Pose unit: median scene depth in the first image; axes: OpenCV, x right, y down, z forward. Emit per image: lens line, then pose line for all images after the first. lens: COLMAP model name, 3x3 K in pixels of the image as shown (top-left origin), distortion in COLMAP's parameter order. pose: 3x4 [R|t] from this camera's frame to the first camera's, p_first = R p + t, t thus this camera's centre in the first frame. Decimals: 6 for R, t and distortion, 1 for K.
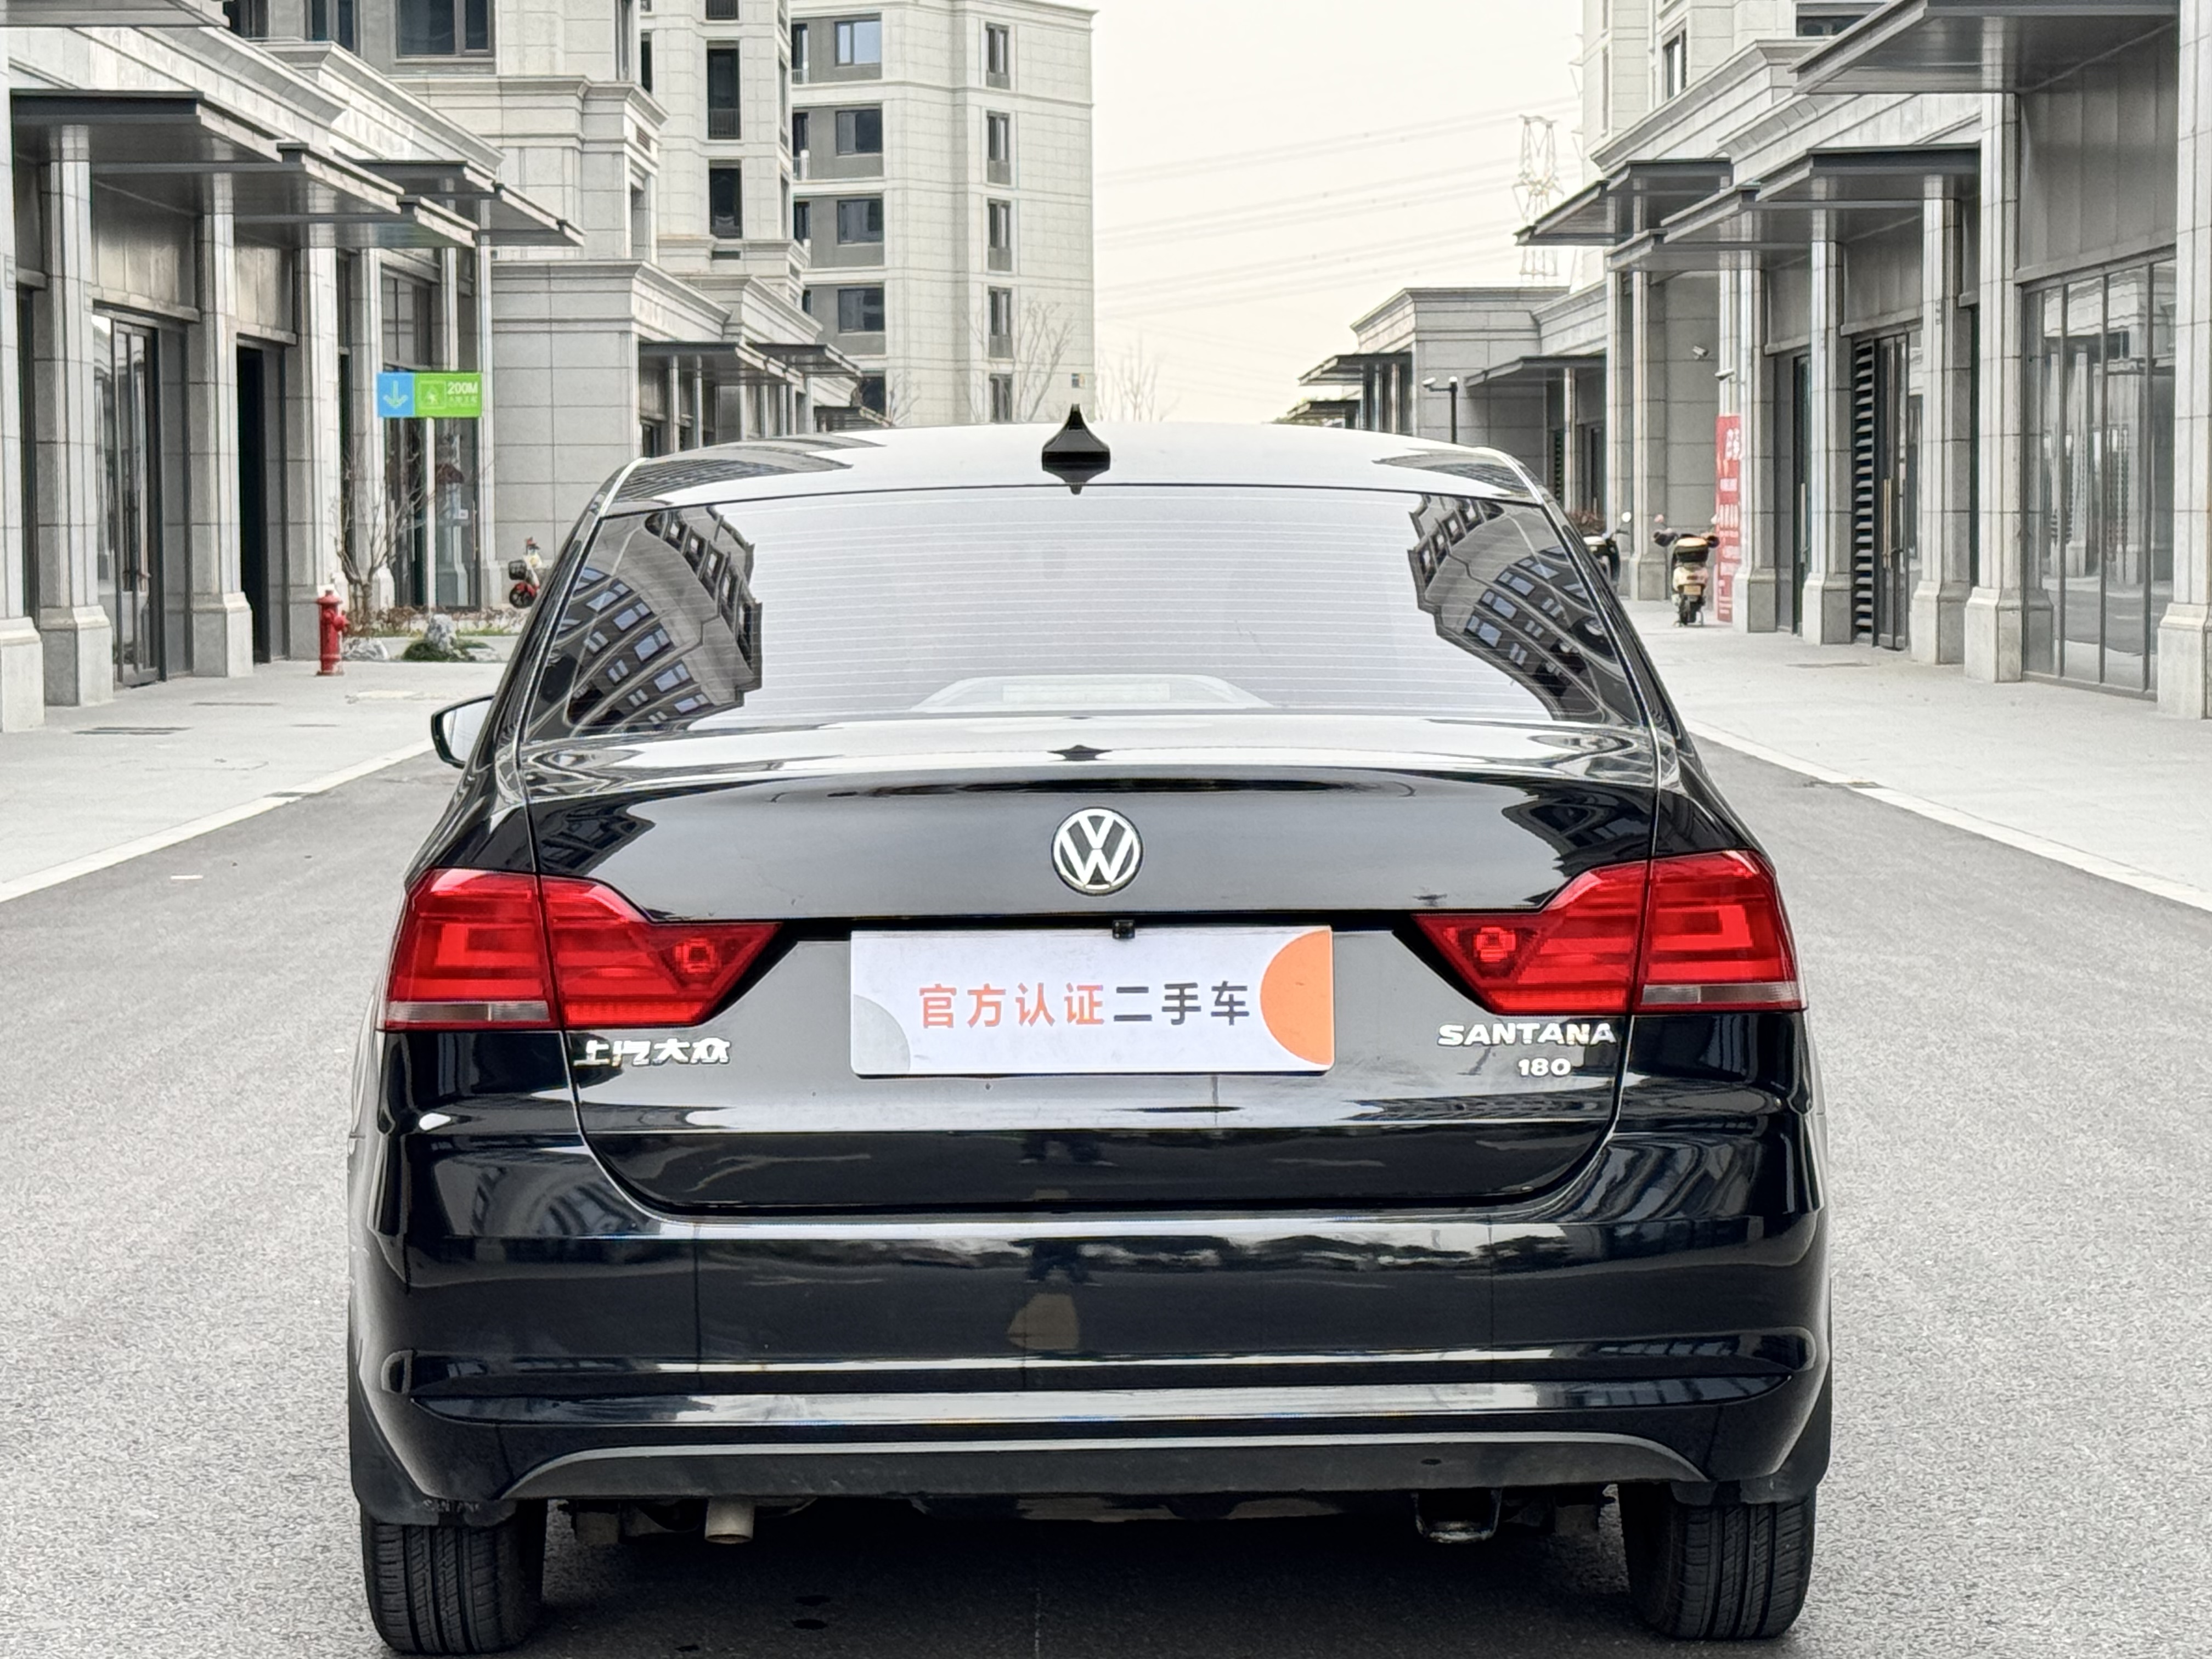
lens RADIAL K [[5309.4, 0, 1106.0], [0, 5309.4, 829.5], [0, 0, 1]] dist [0.056372, -0.046490]
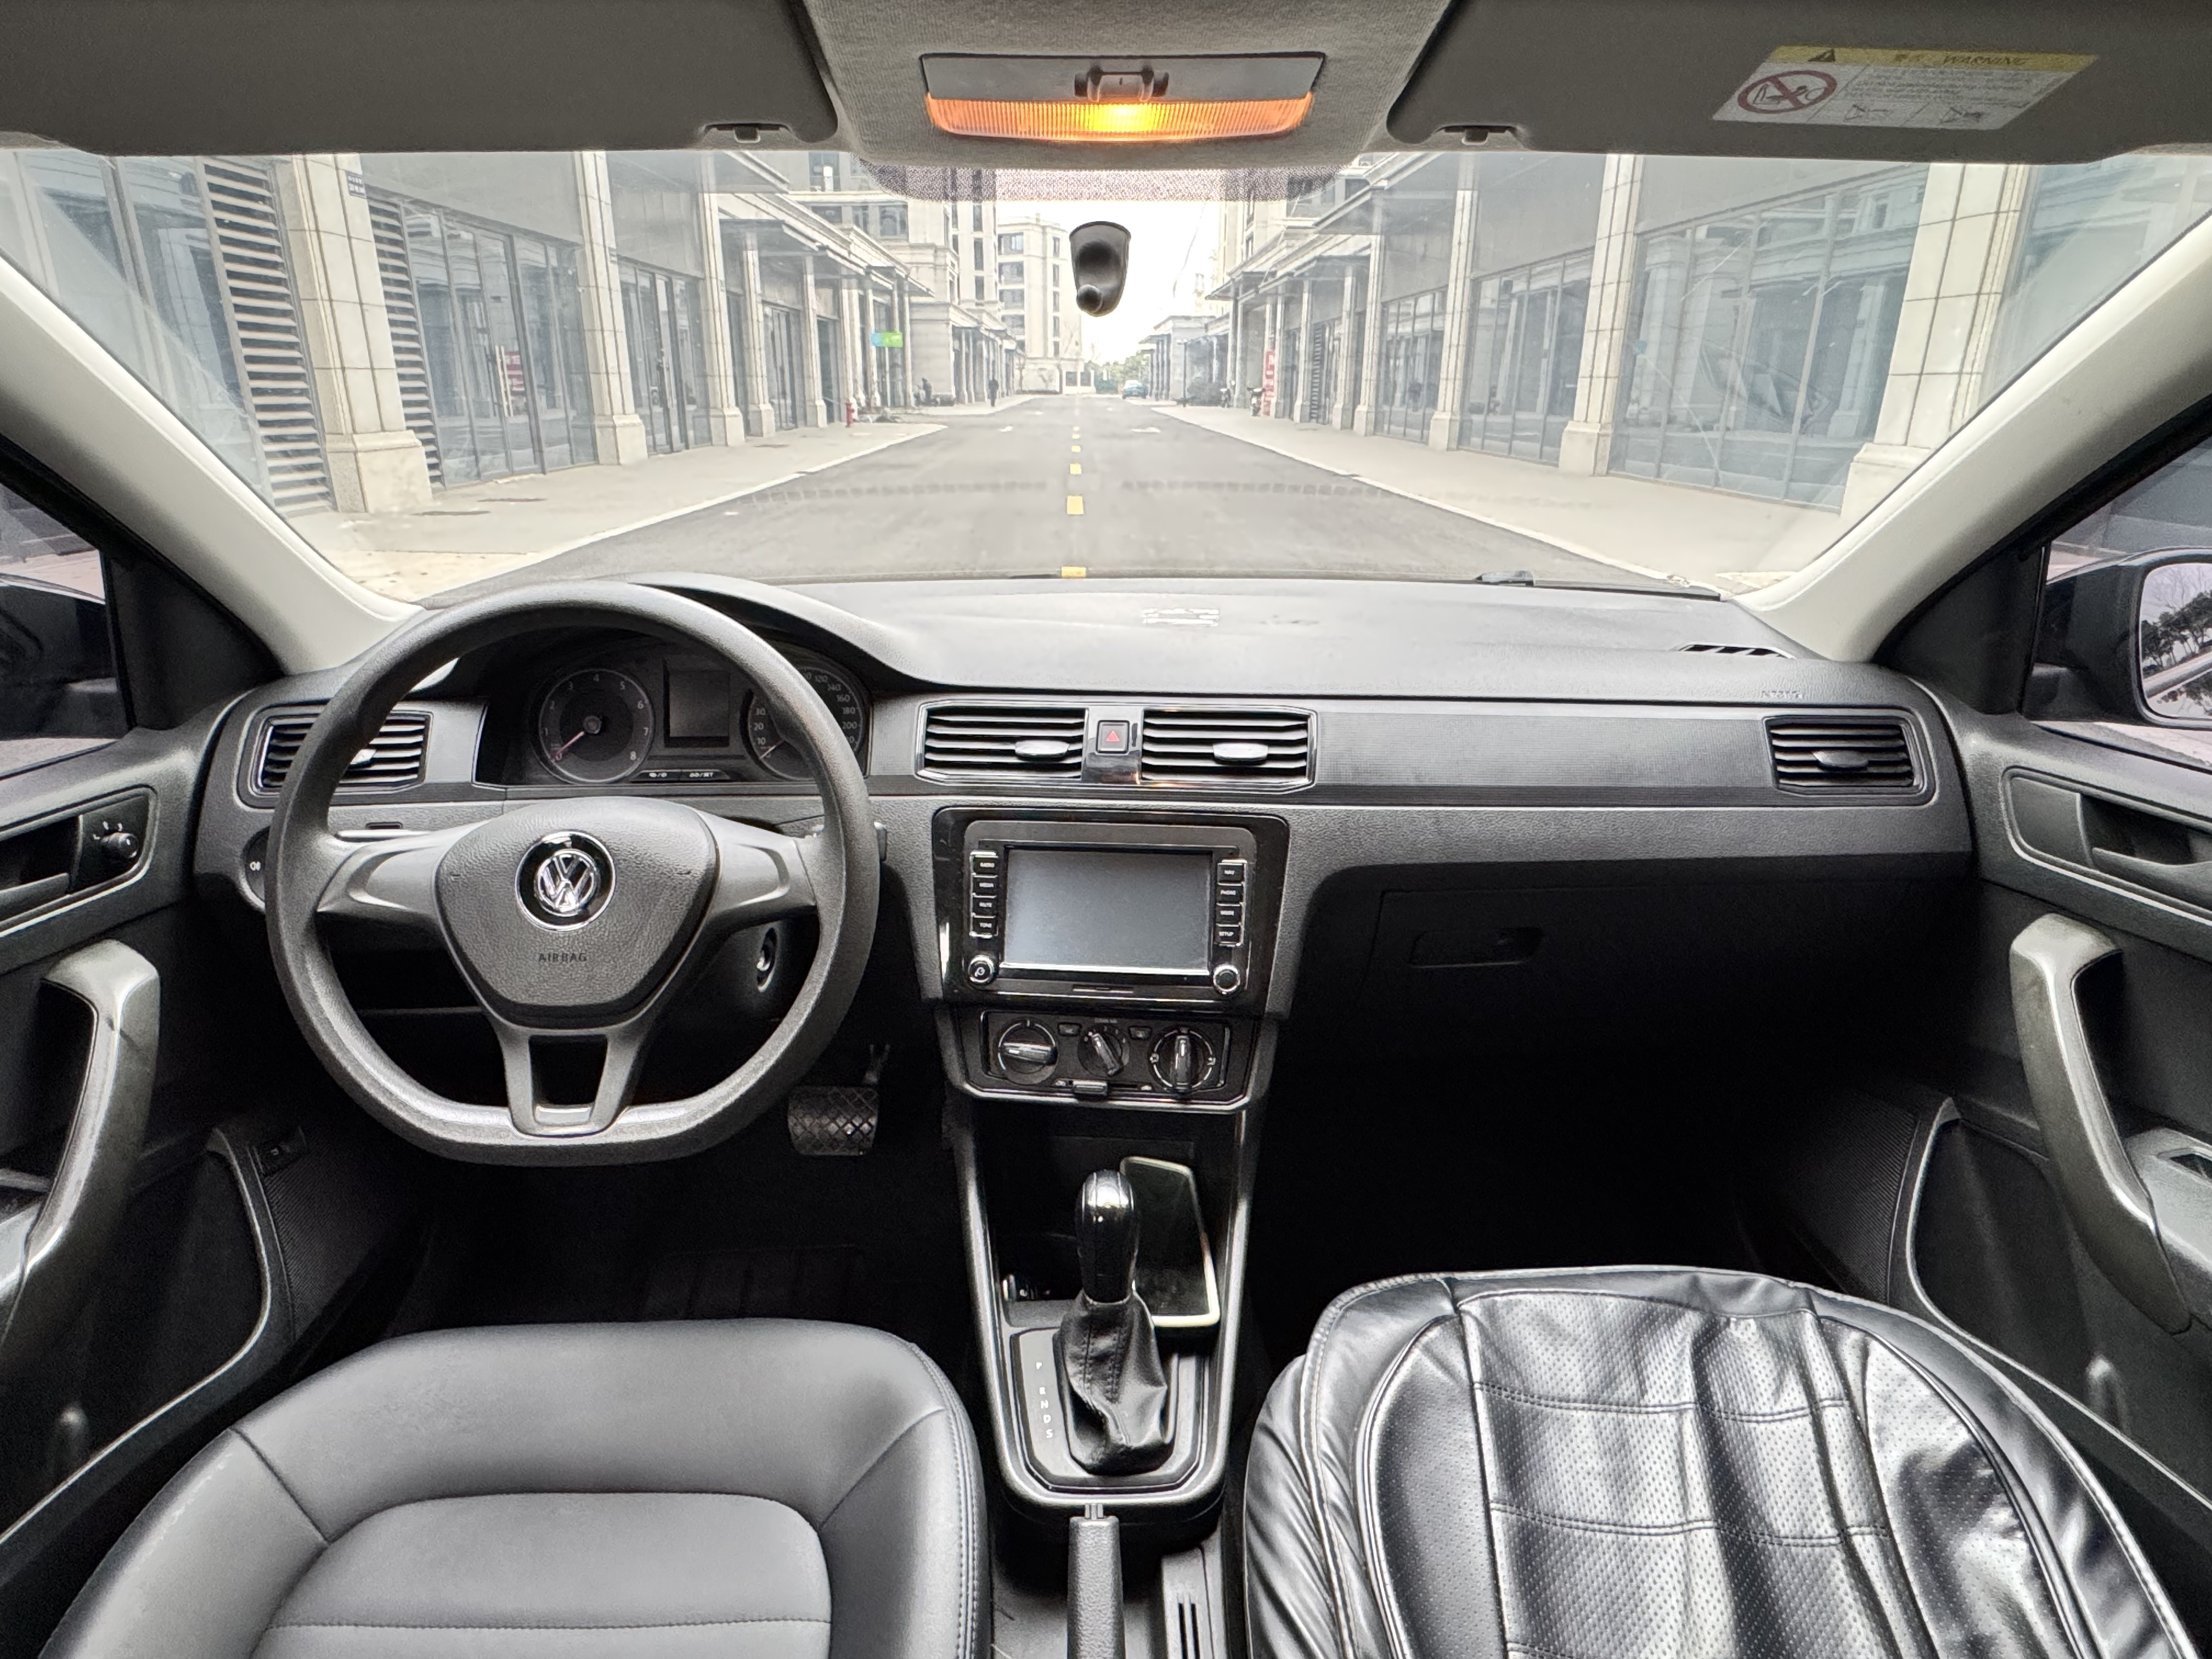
lens RADIAL K [[1232.5, 0, 1106.0], [0, 1232.5, 829.5], [0, 0, 1]] dist [-0.006006, -0.000796]
pose [[0.999788, 0.003668, 0.020261, -0.002369], [-0.009260, 0.958985, 0.283305, -0.005502], [-0.018391, -0.283433, 0.958816, 0.136847]]
